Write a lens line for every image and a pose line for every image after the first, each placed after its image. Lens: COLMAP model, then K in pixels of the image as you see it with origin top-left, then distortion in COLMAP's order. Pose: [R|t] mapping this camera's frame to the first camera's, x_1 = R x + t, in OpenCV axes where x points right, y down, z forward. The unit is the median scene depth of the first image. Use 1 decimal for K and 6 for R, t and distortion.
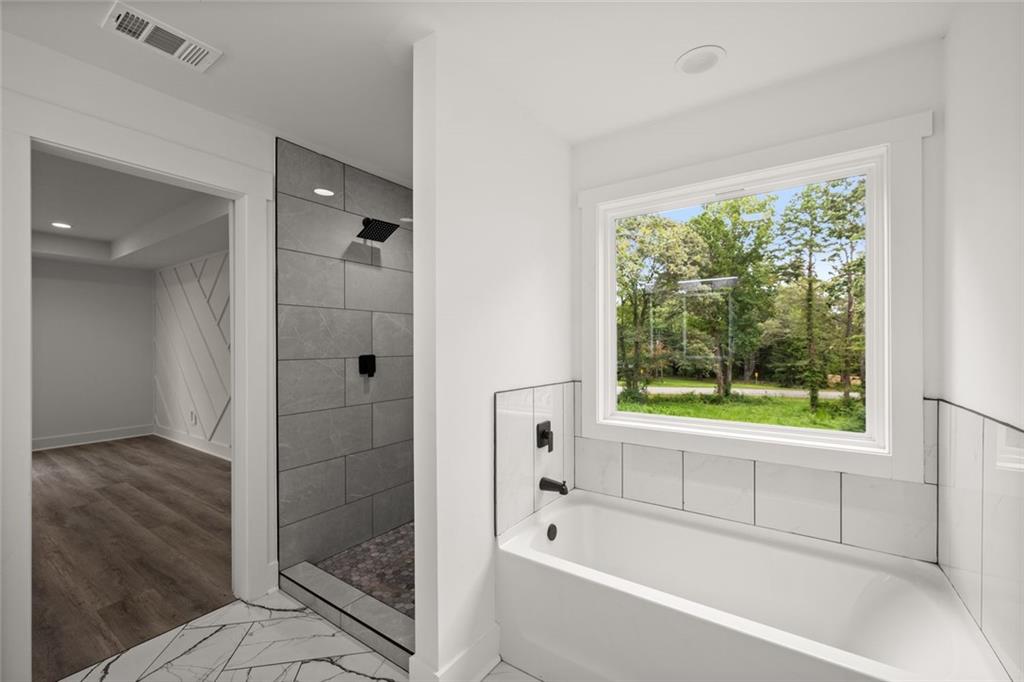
lens RADIAL K [[413.9, 0, 514.9], [0, 413.9, 342.6], [0, 0, 1]] dist [0.001073, 0.000321]
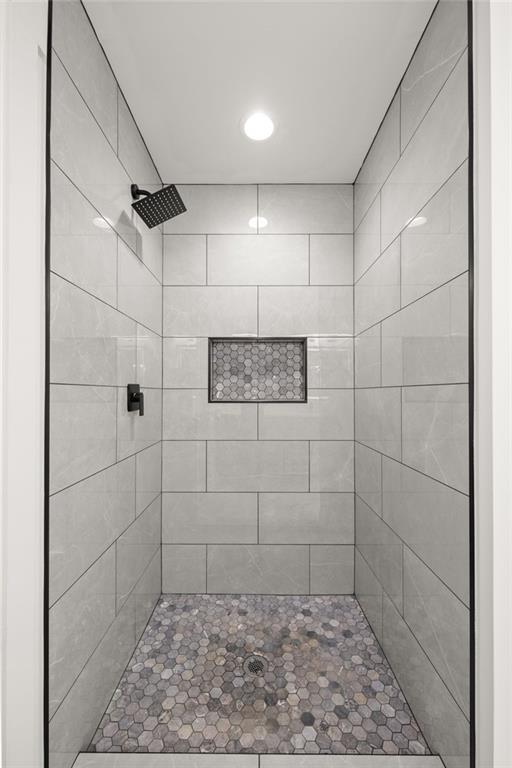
lens RADIAL K [[310.4, 0, 255.2], [0, 310.4, 388.2], [0, 0, 1]] dist [0.001073, 0.000321]
pose [[0.831114, 0.007895, 0.556047, -0.518076], [-0.000636, 0.999912, -0.013248, 0.047355], [-0.556102, 0.010657, 0.831046, 0.499144]]
